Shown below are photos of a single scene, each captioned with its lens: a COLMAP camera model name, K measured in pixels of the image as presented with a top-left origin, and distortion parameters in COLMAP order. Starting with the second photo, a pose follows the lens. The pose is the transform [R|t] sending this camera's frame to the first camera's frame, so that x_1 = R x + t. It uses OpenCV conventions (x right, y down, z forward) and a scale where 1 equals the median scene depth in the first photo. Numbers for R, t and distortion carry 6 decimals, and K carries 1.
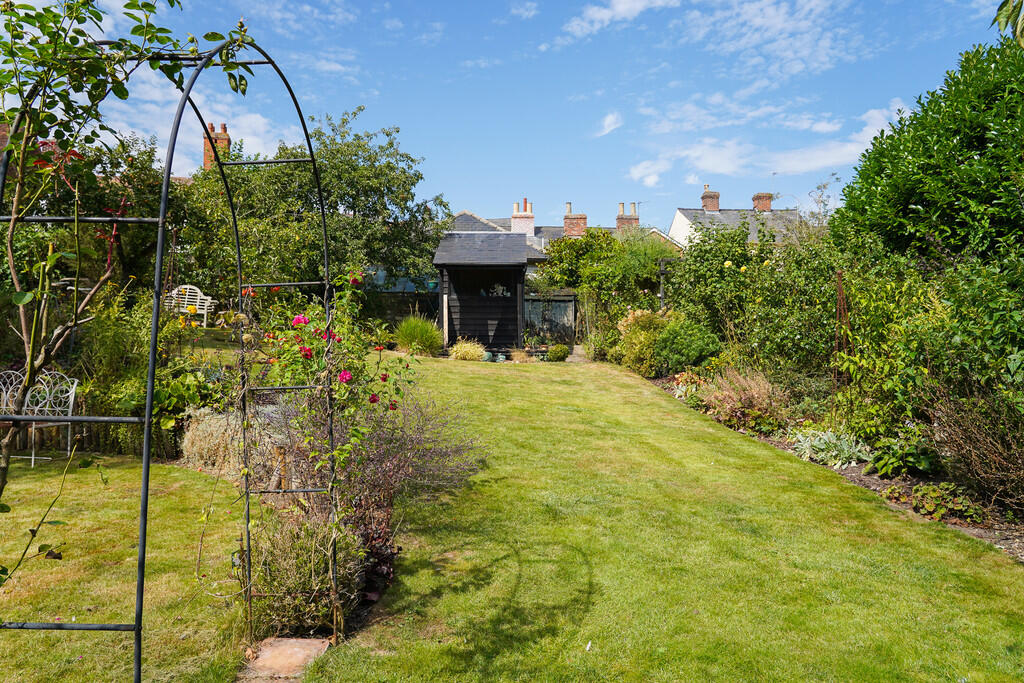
lens RADIAL K [[706.9, 0, 513.6], [0, 706.9, 334.3], [0, 0, 1]] dist [-0.010601, 0.002396]
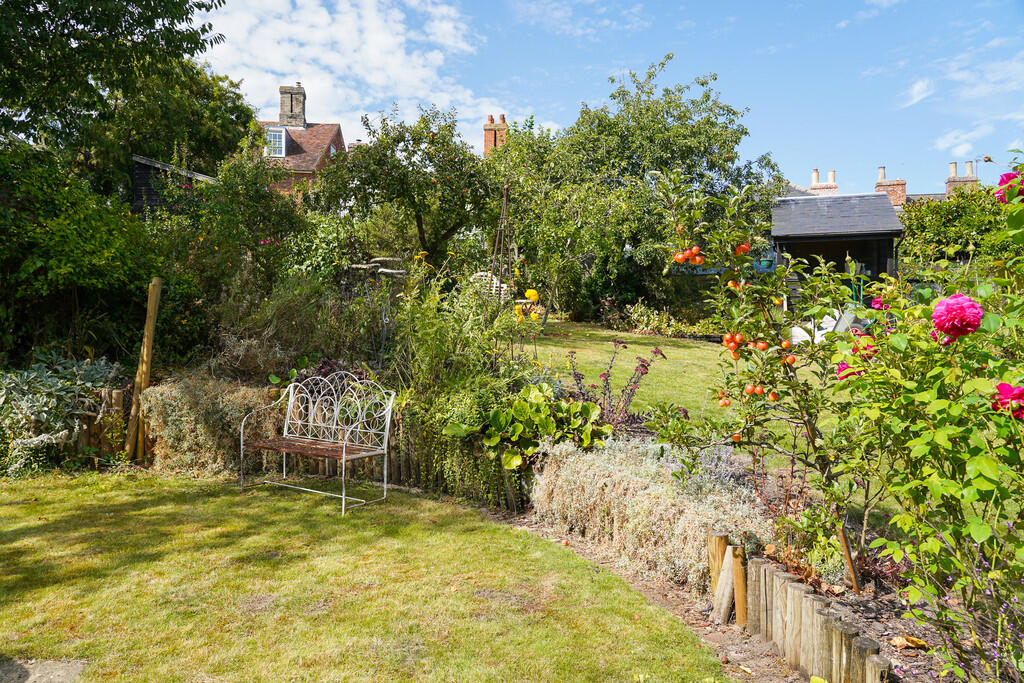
lens RADIAL K [[706.9, 0, 511.9], [0, 706.9, 341.8], [0, 0, 1]] dist [-0.010601, 0.002396]
pose [[0.934672, 0.007753, -0.355427, -0.201270], [0.001918, 0.999638, 0.026849, -0.006155], [0.355506, -0.025776, 0.934318, 0.294642]]
